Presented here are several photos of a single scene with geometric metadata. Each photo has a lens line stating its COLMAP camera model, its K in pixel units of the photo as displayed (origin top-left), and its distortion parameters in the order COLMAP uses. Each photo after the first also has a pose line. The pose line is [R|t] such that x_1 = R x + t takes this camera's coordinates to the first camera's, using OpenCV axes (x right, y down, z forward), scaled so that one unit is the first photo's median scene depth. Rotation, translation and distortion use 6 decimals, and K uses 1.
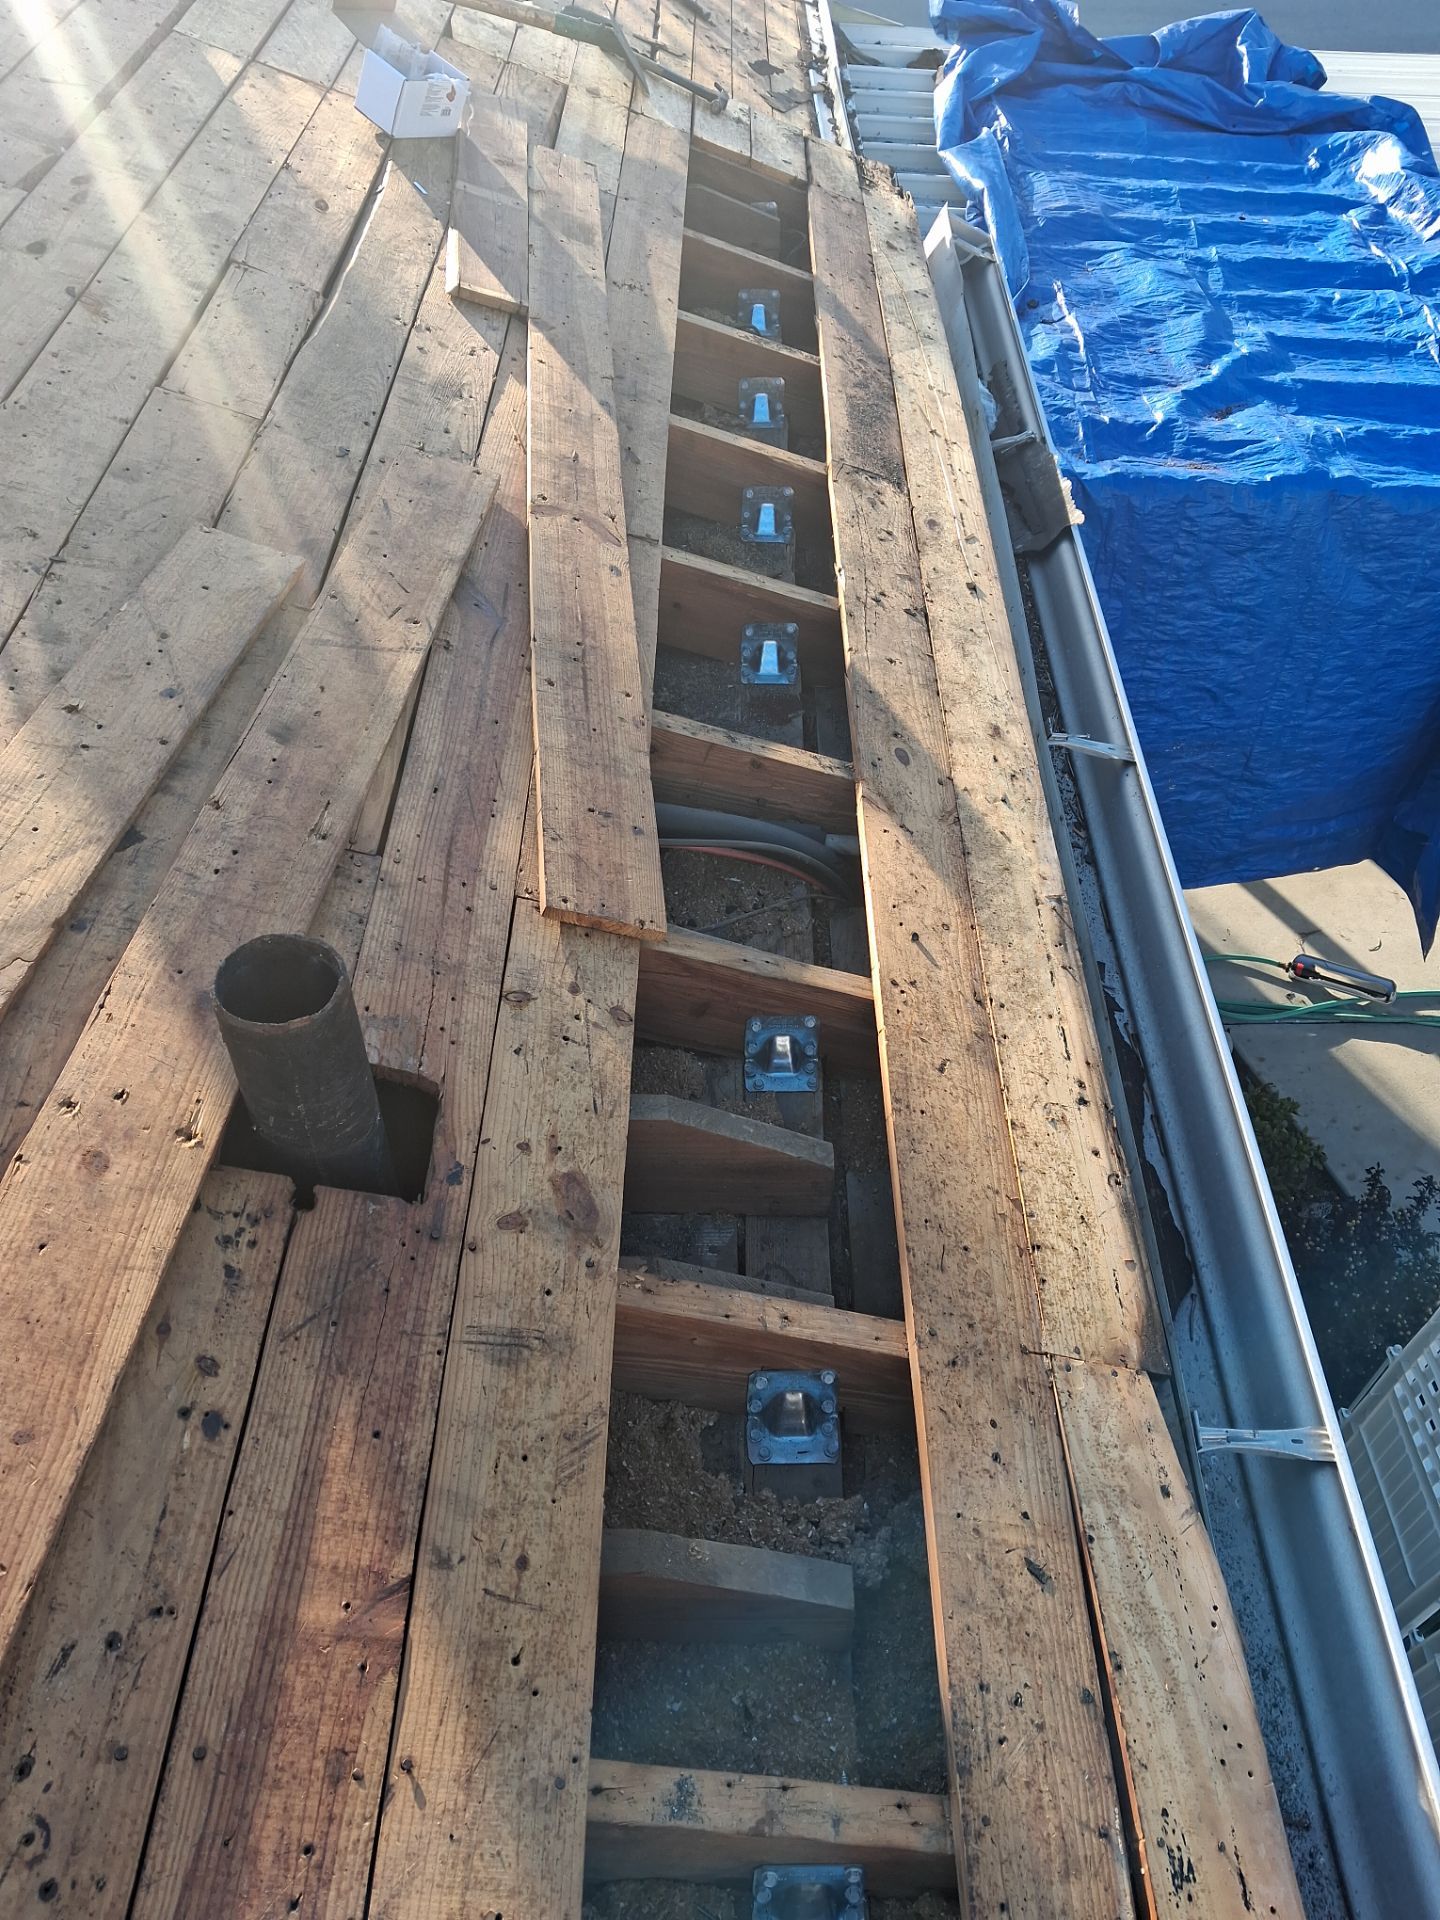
lens RADIAL K [[1572.9, 0, 746.0], [0, 1572.9, 959.5], [0, 0, 1]] dist [0.058006, -0.073904]
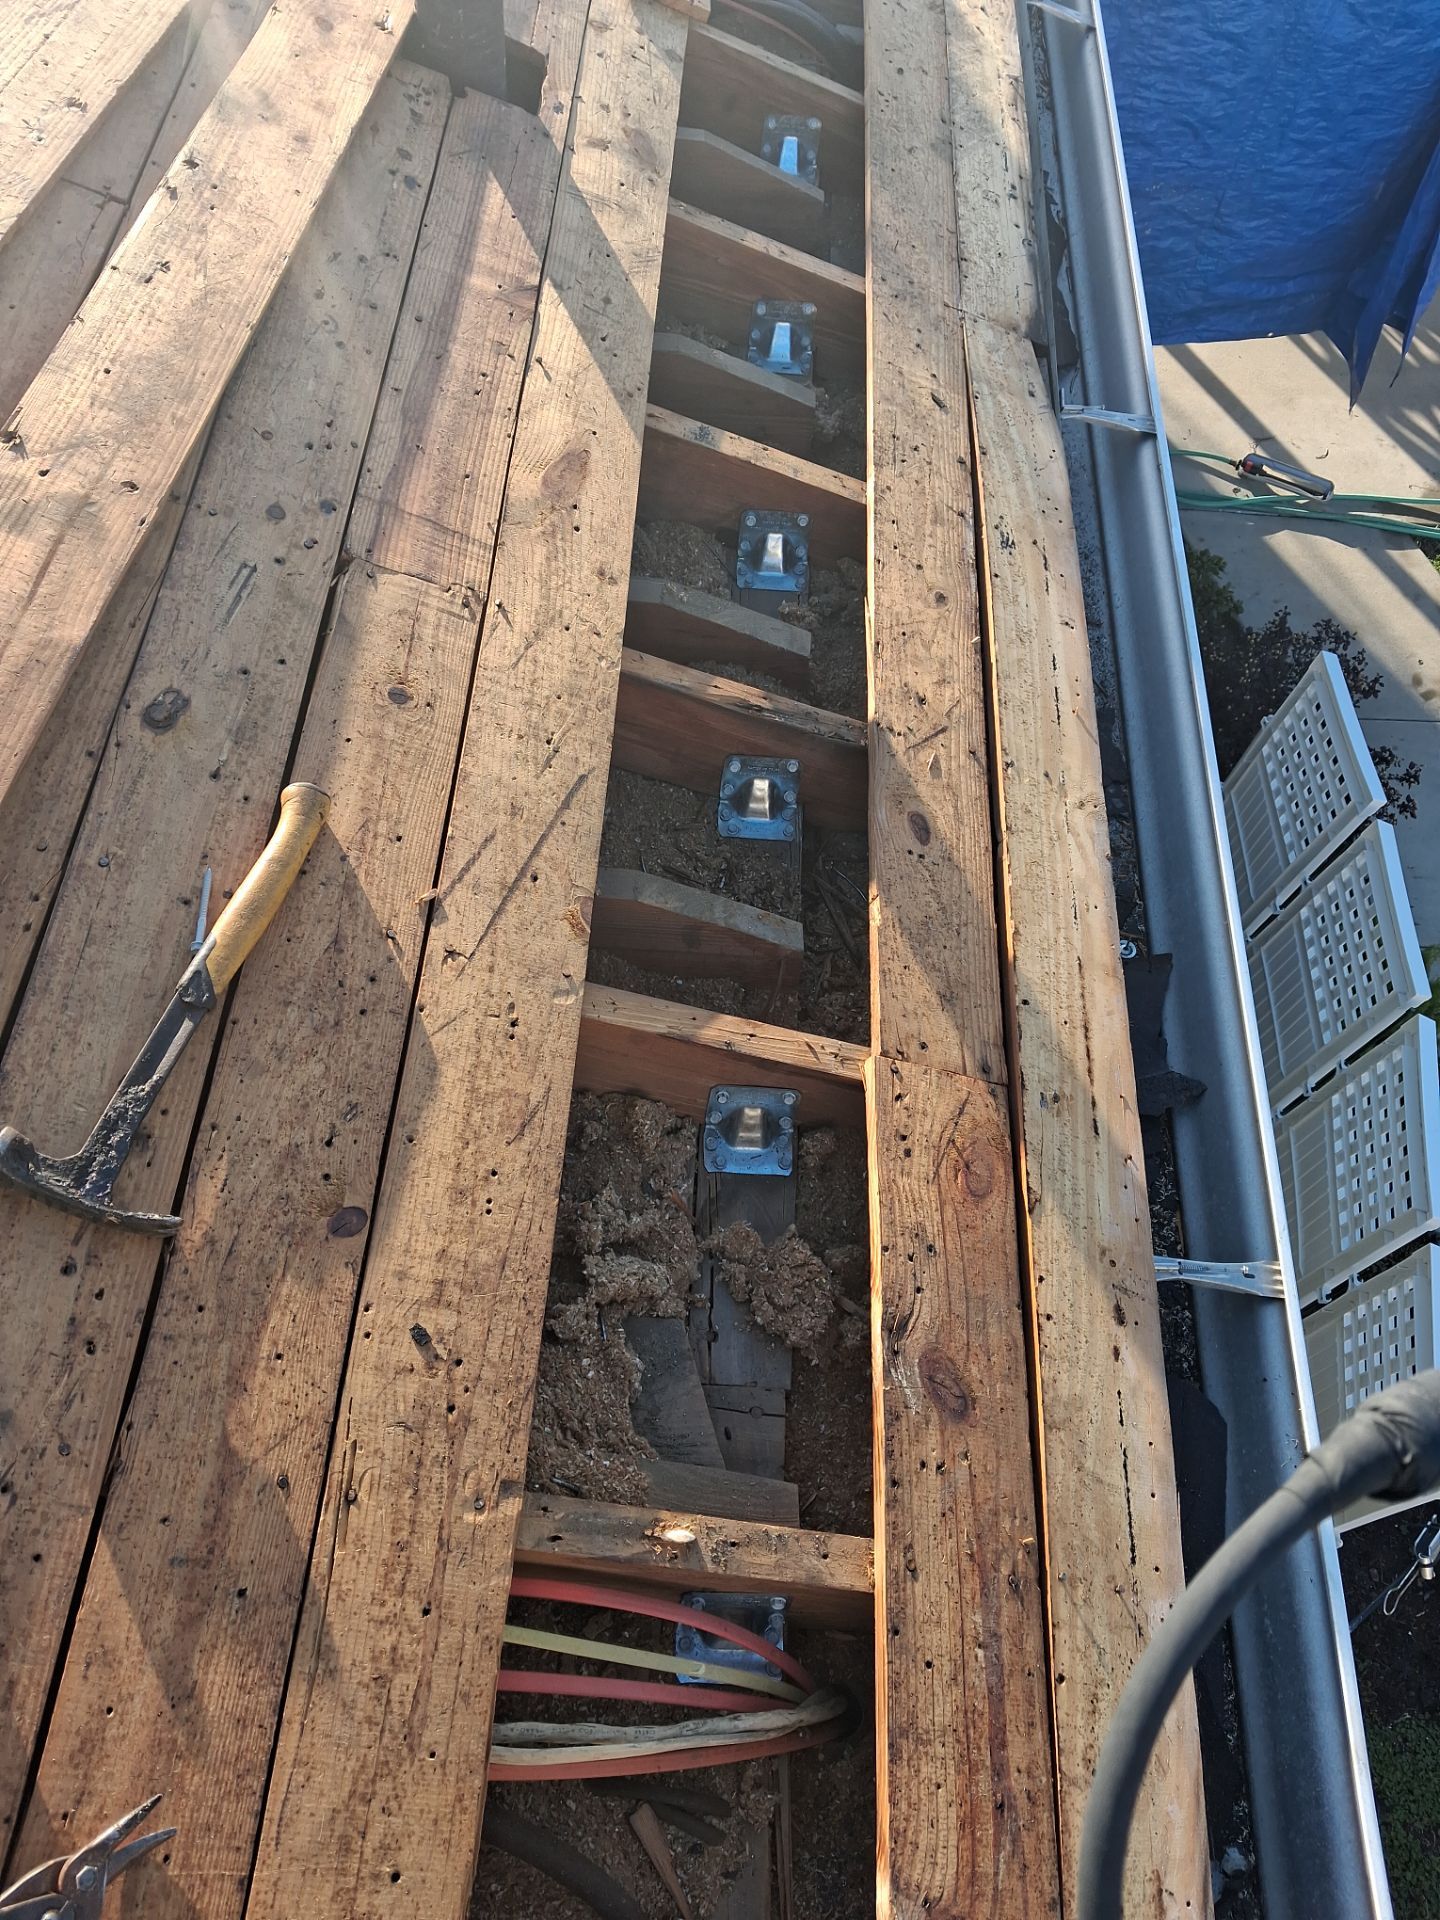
lens RADIAL K [[1543.9, 0, 720.0], [0, 1543.9, 960.0], [0, 0, 1]] dist [0.018134, -0.009253]
pose [[0.997775, 0.066370, 0.006333, 0.002563], [-0.066188, 0.974637, 0.213779, 0.506338], [0.008016, -0.213722, 0.976862, -0.462957]]
